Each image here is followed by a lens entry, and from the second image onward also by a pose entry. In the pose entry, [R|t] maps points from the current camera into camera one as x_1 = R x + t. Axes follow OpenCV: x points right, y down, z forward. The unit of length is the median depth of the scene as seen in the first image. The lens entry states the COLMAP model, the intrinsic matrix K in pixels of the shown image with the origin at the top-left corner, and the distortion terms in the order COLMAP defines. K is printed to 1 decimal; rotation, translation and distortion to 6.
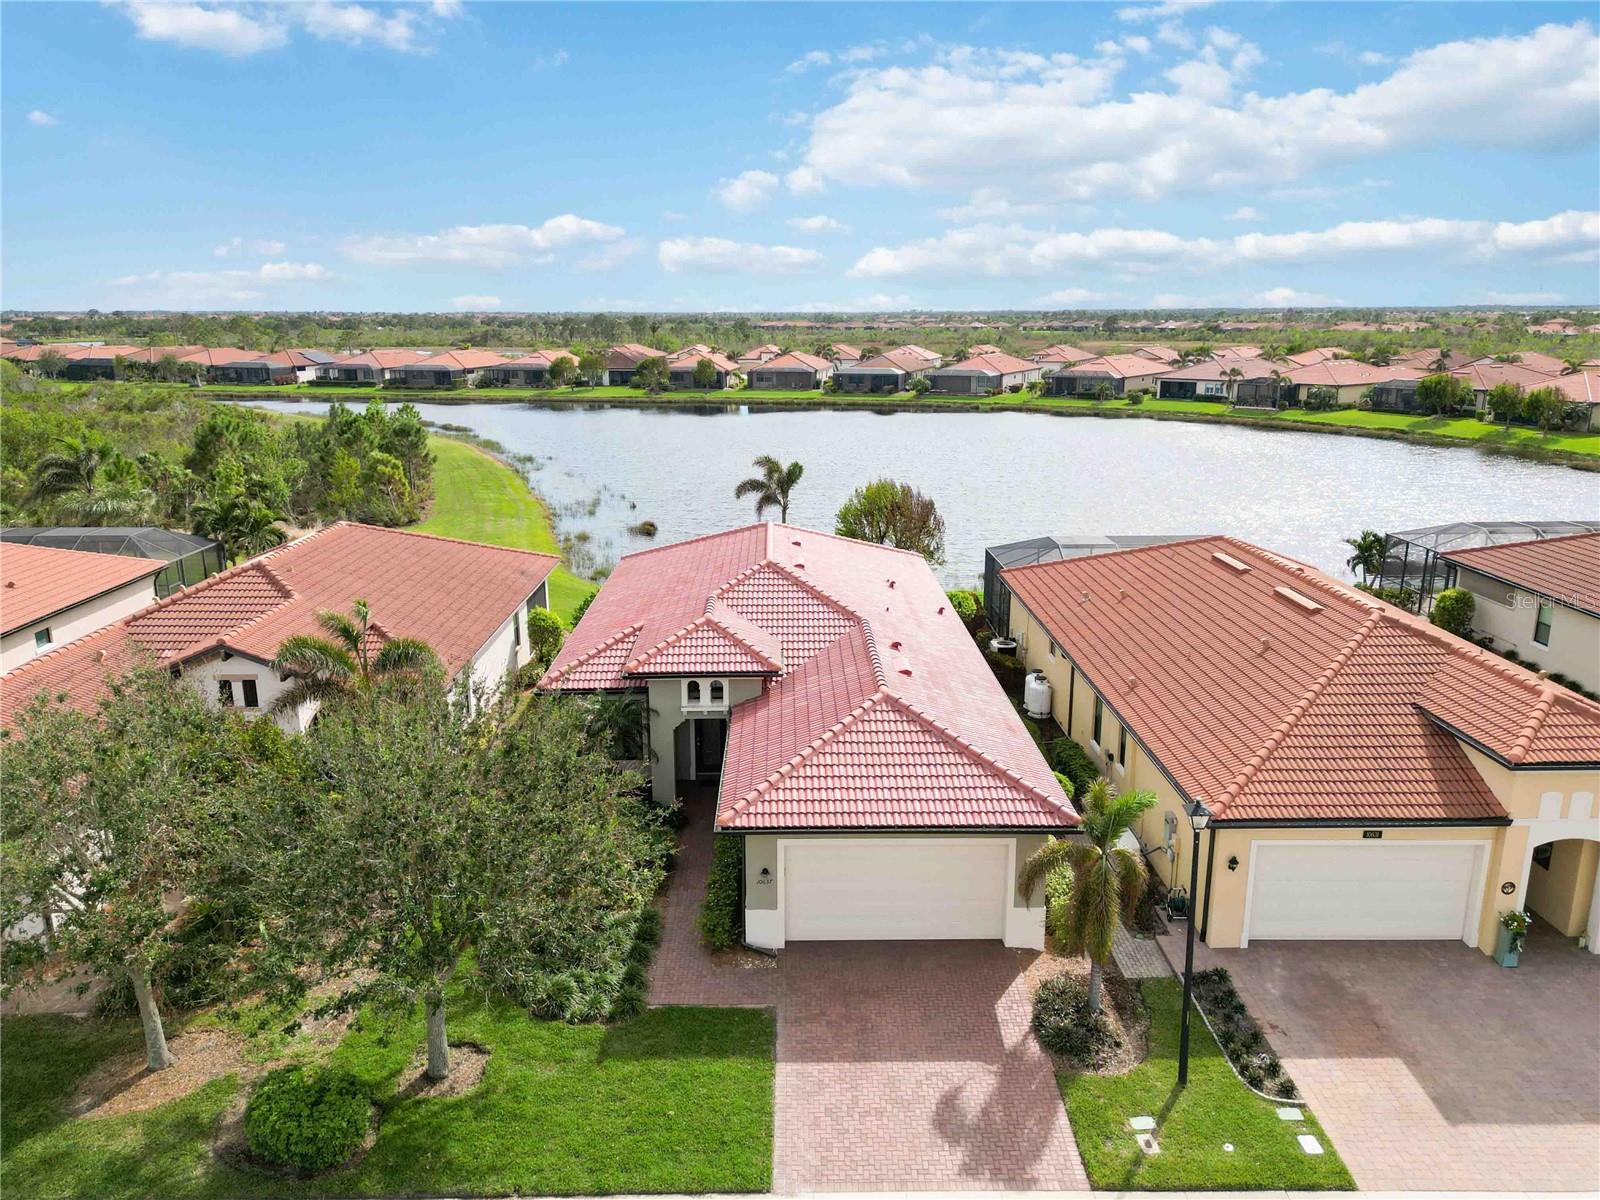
lens RADIAL K [[1127.3, 0, 800.3], [0, 1127.3, 595.3], [0, 0, 1]] dist [0.067704, -0.062439]
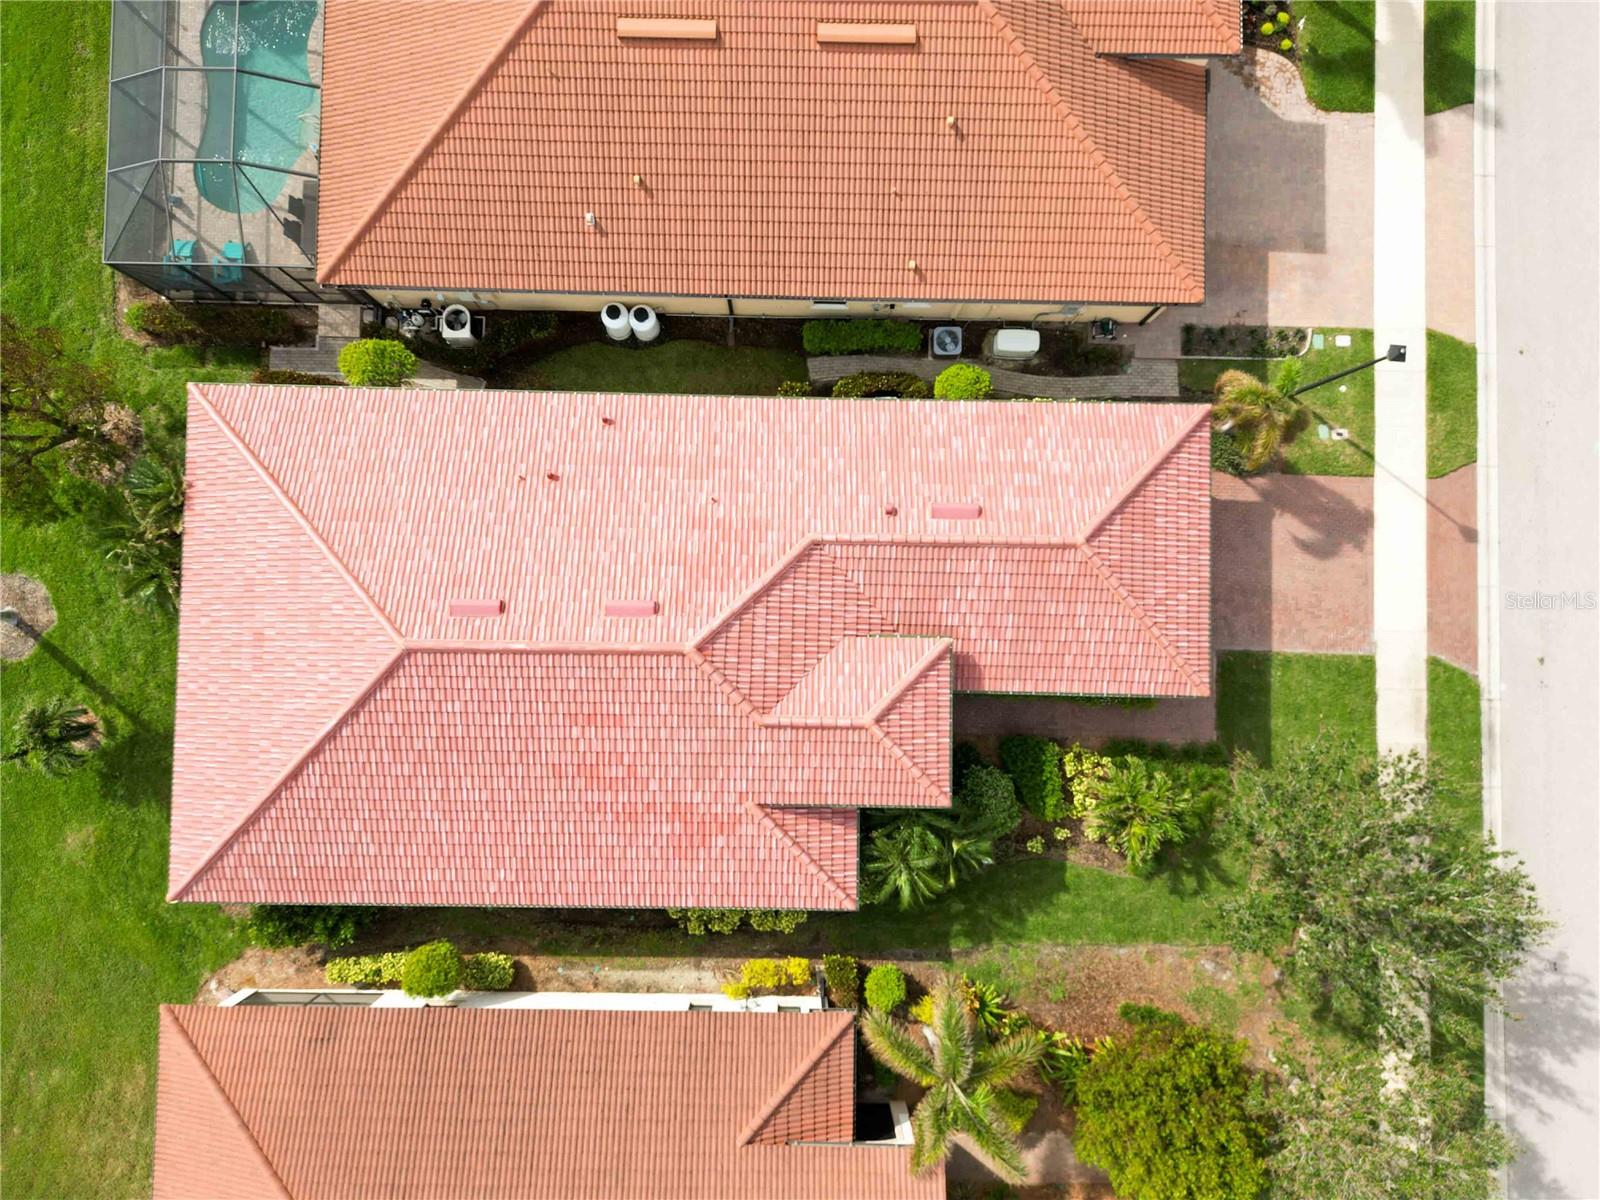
lens RADIAL K [[1127.3, 0, 797.1], [0, 1127.3, 597.8], [0, 0, 1]] dist [0.067704, -0.062439]
pose [[0.035069, -0.998185, 0.048950, -0.039929], [0.234163, 0.055823, 0.970593, -1.063914], [-0.971565, -0.022575, 0.235695, 1.087555]]
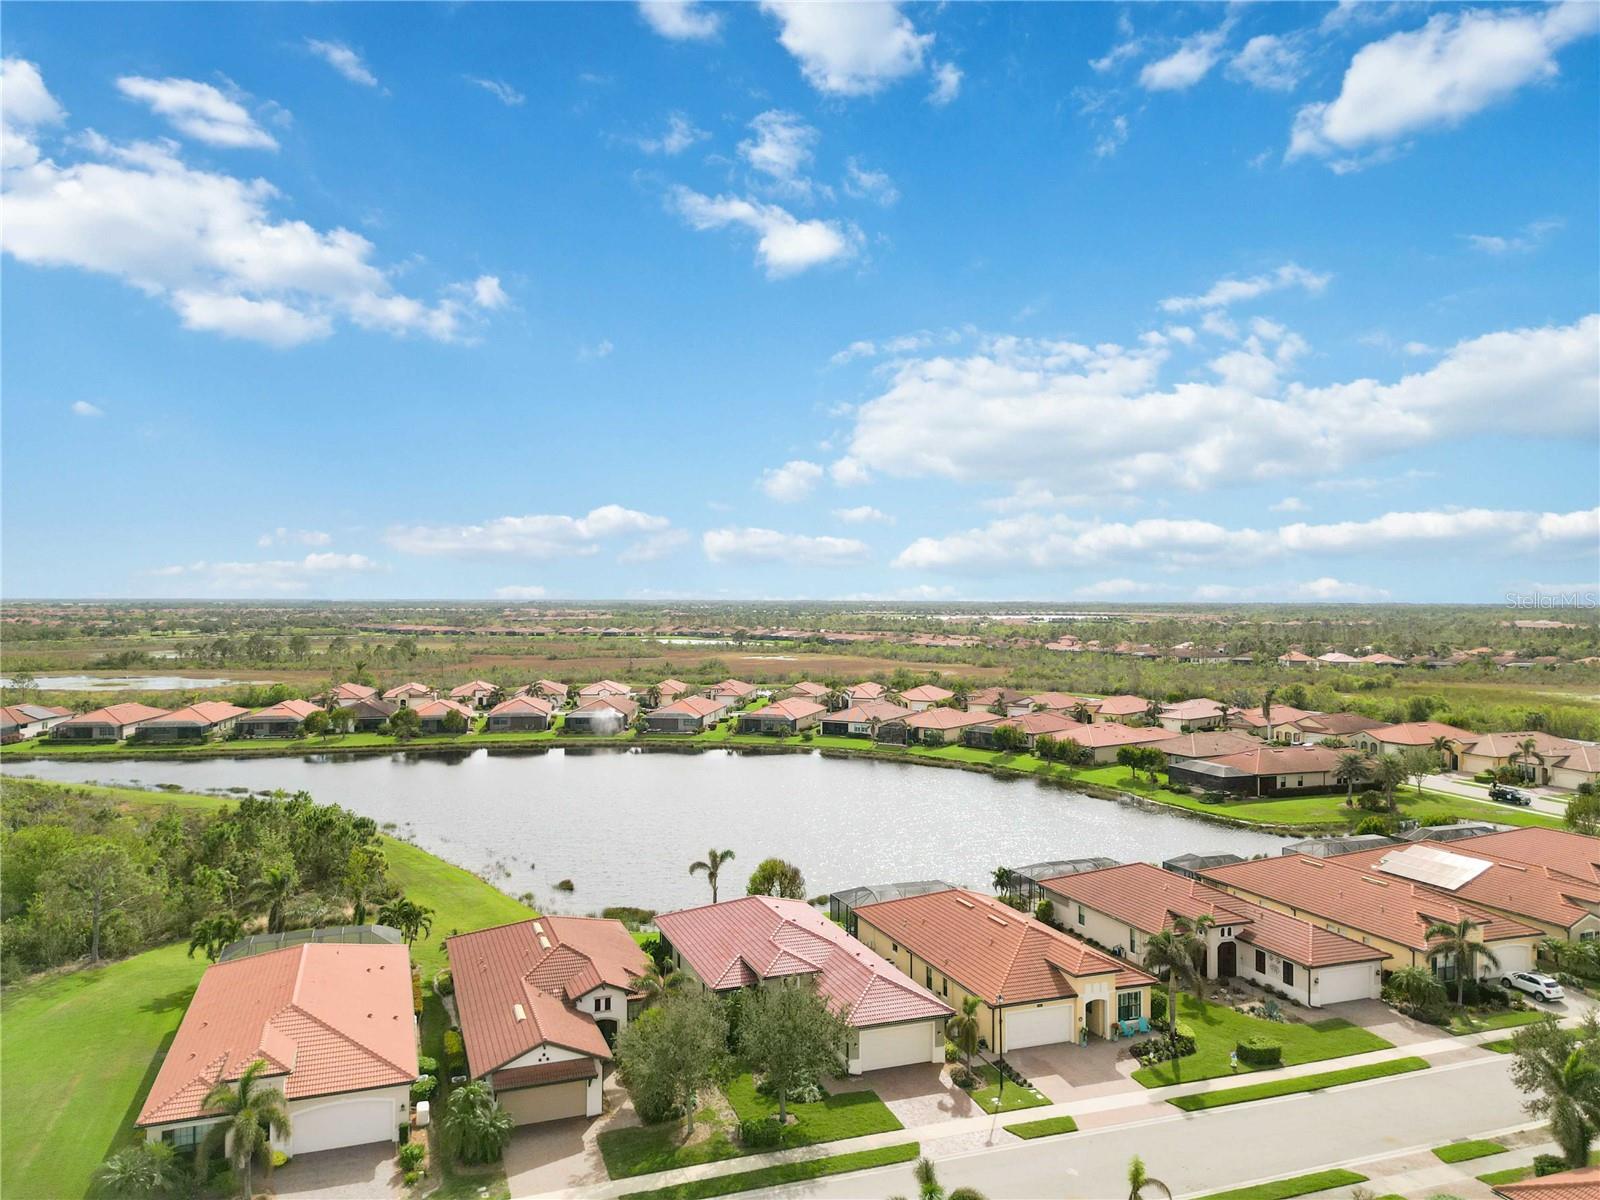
lens RADIAL K [[1127.3, 0, 806.1], [0, 1127.3, 597.8], [0, 0, 1]] dist [0.067704, -0.062439]
pose [[0.941459, 0.007690, 0.337041, -1.090498], [0.074208, 0.970493, -0.229428, -0.190663], [-0.328860, 0.241008, 0.913108, -1.782201]]
